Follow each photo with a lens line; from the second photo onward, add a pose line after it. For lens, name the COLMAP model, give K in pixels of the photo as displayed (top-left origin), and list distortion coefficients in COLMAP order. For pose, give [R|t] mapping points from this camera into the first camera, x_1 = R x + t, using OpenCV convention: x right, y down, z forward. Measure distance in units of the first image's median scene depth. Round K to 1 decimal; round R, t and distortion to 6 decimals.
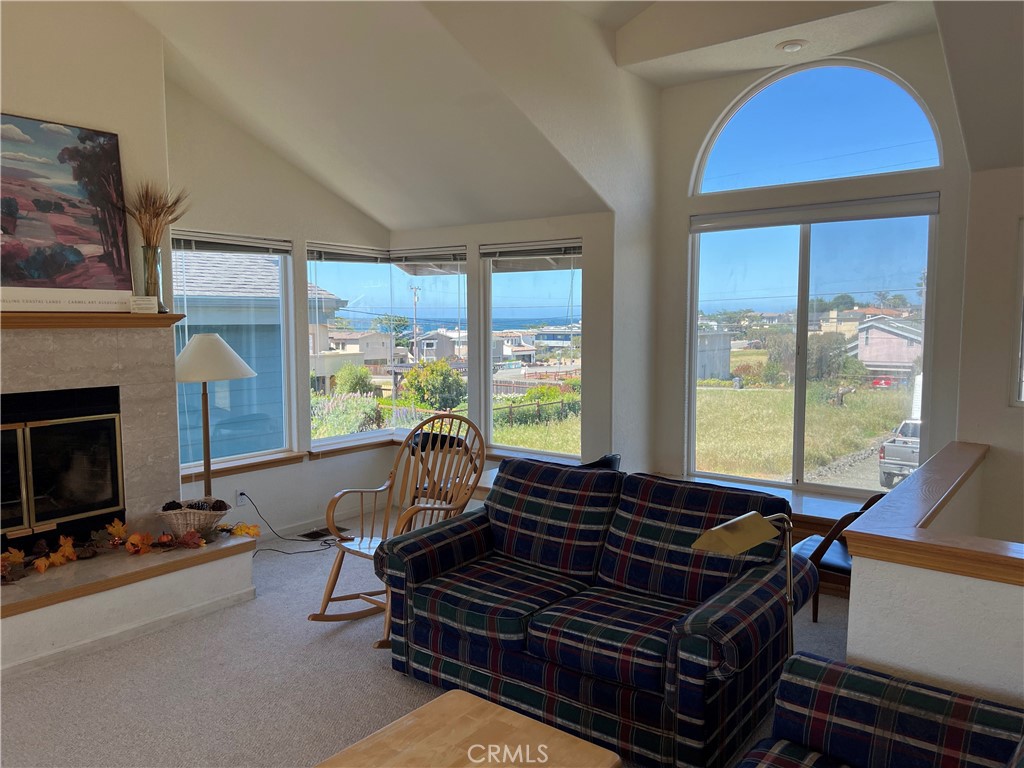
lens RADIAL K [[766.2, 0, 513.0], [0, 766.2, 384.4], [0, 0, 1]] dist [0.062130, -0.069034]
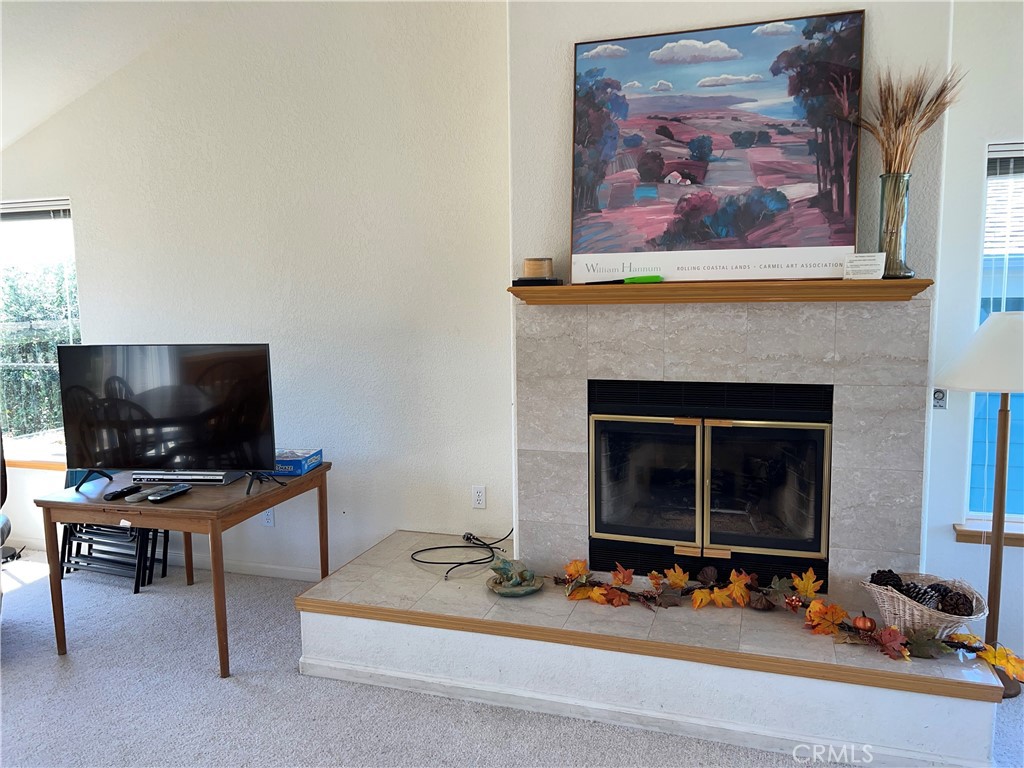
lens RADIAL K [[766.2, 0, 522.4], [0, 766.2, 382.7], [0, 0, 1]] dist [0.062130, -0.069034]
pose [[0.339197, 0.103016, -0.935058, 0.046563], [-0.072859, 0.993877, 0.083067, -0.037069], [0.937890, 0.039951, 0.344626, 0.492420]]
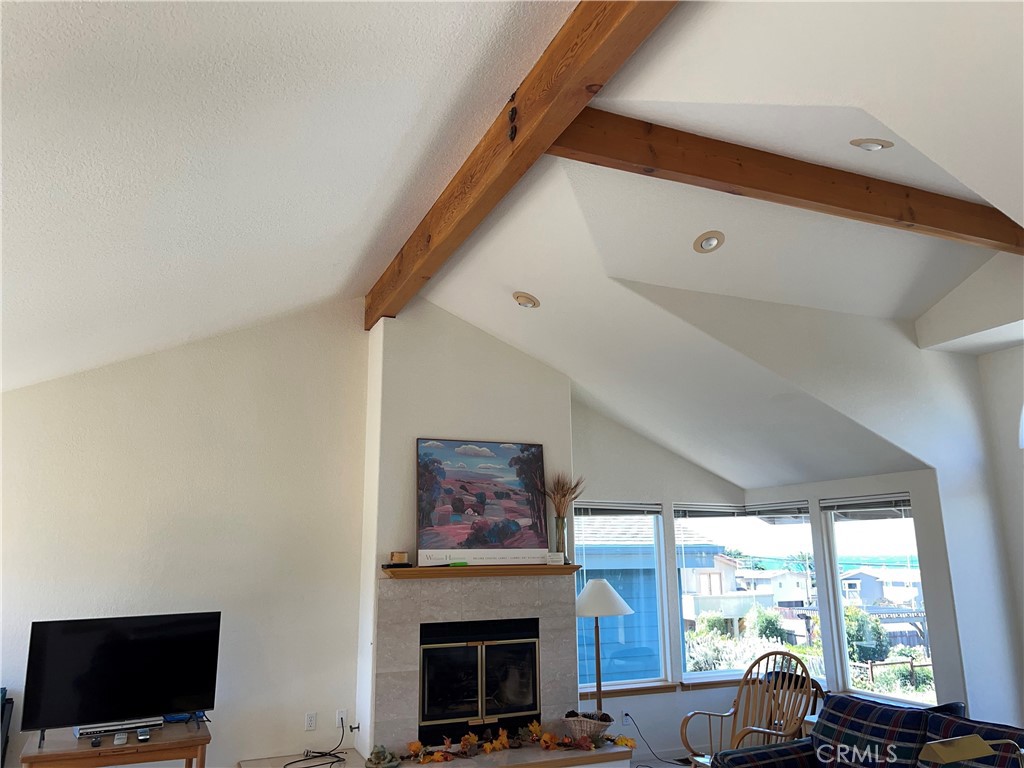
lens RADIAL K [[766.2, 0, 520.0], [0, 766.2, 377.6], [0, 0, 1]] dist [0.062130, -0.069034]
pose [[0.875068, -0.117382, -0.469550, 0.174325], [-0.032651, 0.953618, -0.299242, 0.006366], [0.482897, 0.277188, 0.830649, -0.309046]]
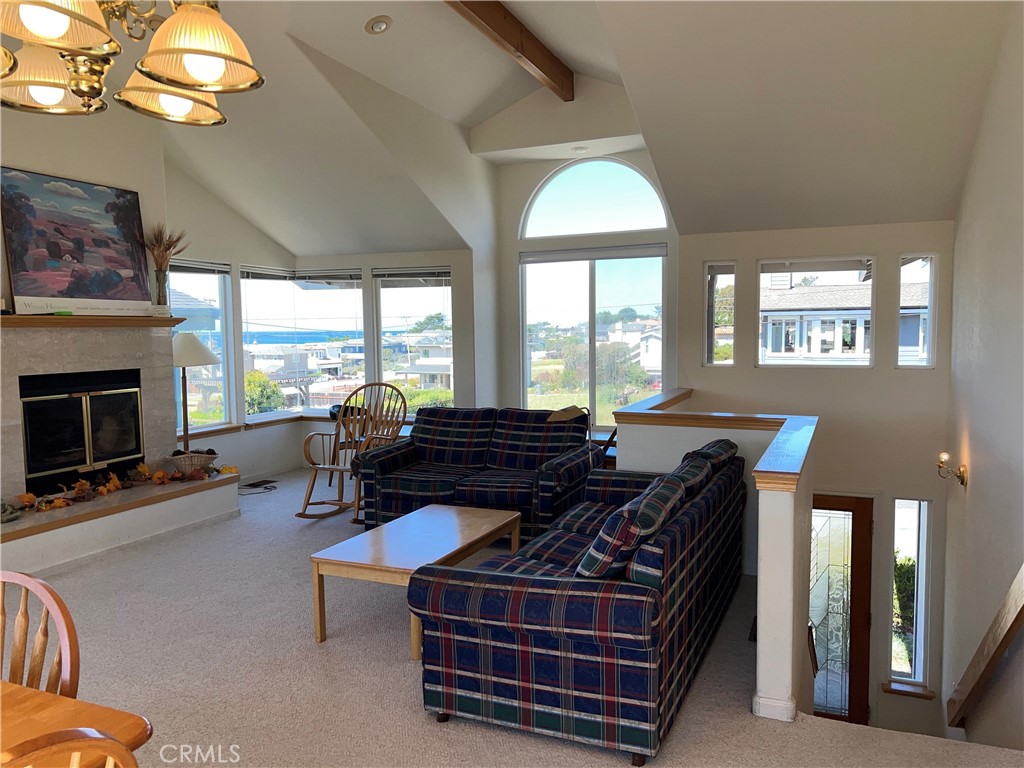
lens RADIAL K [[766.2, 0, 523.5], [0, 766.2, 387.7], [0, 0, 1]] dist [0.062130, -0.069034]
pose [[0.964506, -0.028485, 0.262518, -0.203068], [0.031689, 0.999466, -0.007980, 0.069684], [-0.262151, 0.016016, 0.964894, -0.543858]]
